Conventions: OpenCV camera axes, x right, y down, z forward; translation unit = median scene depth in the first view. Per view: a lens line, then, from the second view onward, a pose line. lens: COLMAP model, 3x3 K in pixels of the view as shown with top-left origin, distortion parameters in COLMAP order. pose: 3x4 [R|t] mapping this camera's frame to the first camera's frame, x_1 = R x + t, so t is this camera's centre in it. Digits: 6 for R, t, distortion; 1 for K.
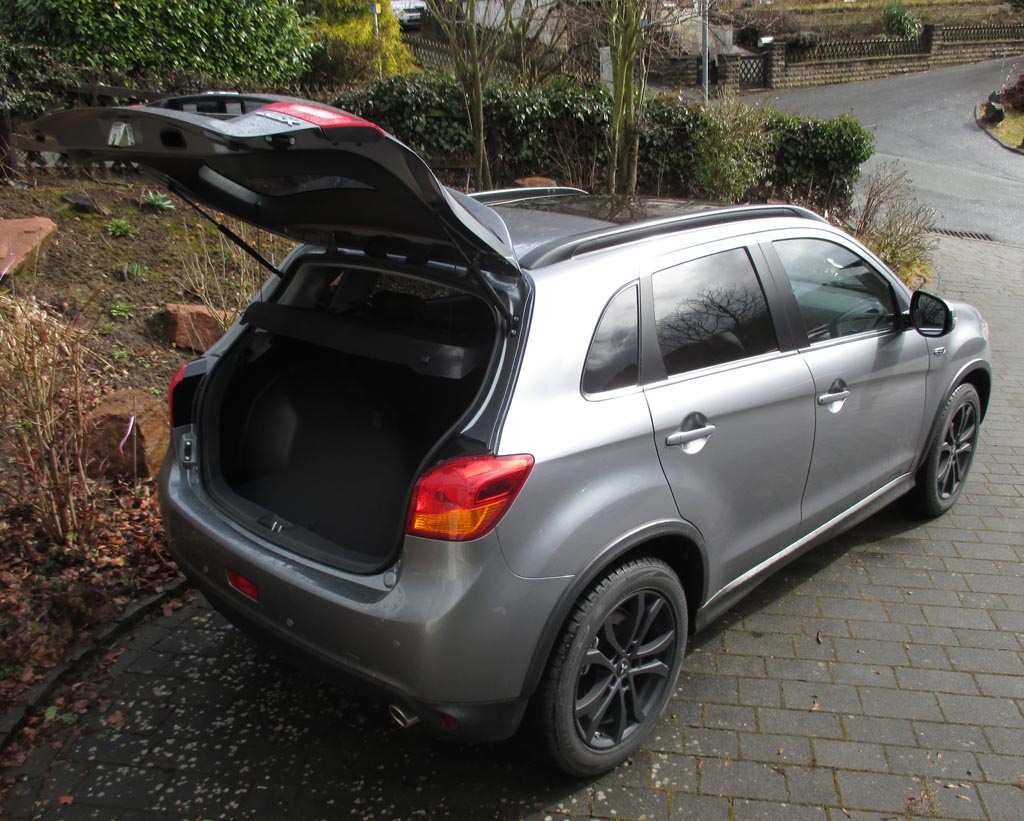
lens RADIAL K [[902.8, 0, 511.9], [0, 902.8, 411.2], [0, 0, 1]] dist [-0.043899, -0.012093]
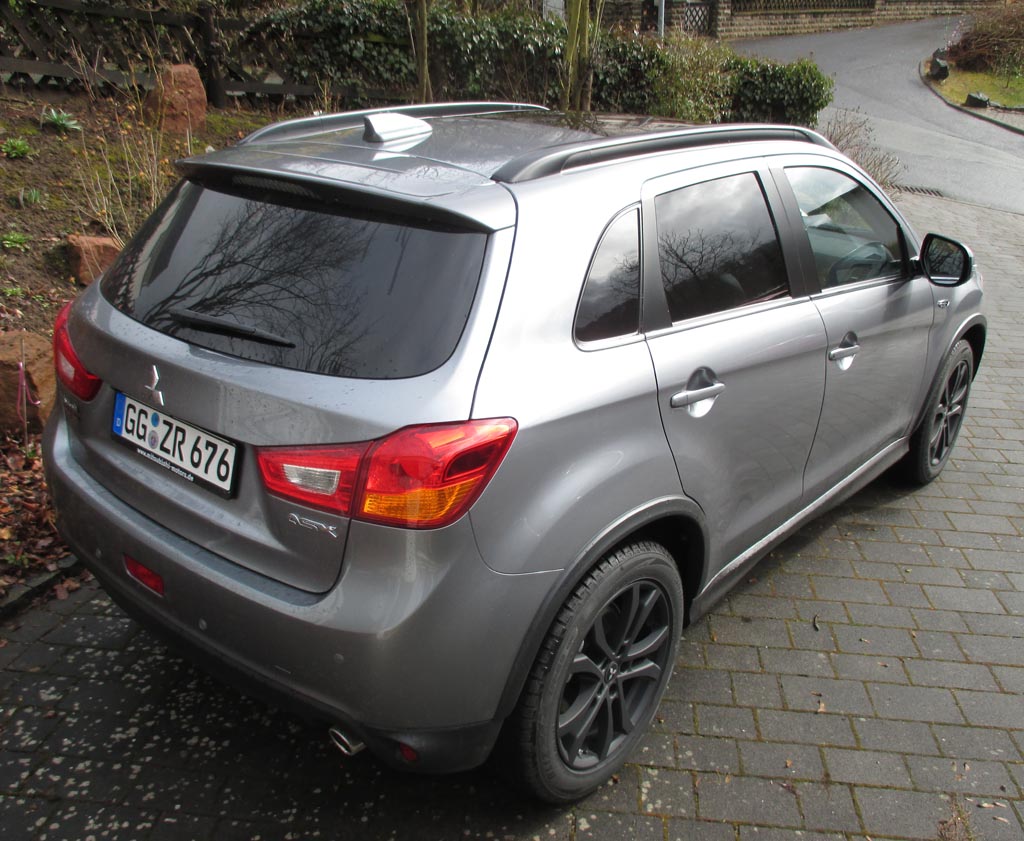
lens RADIAL K [[910.7, 0, 512.3], [0, 910.7, 418.6], [0, 0, 1]] dist [-0.032073, -0.007714]
pose [[0.997328, 0.010414, 0.072308, -0.024973], [-0.014775, 0.998087, 0.060038, 0.000585], [-0.071545, -0.060946, 0.995574, 0.143336]]
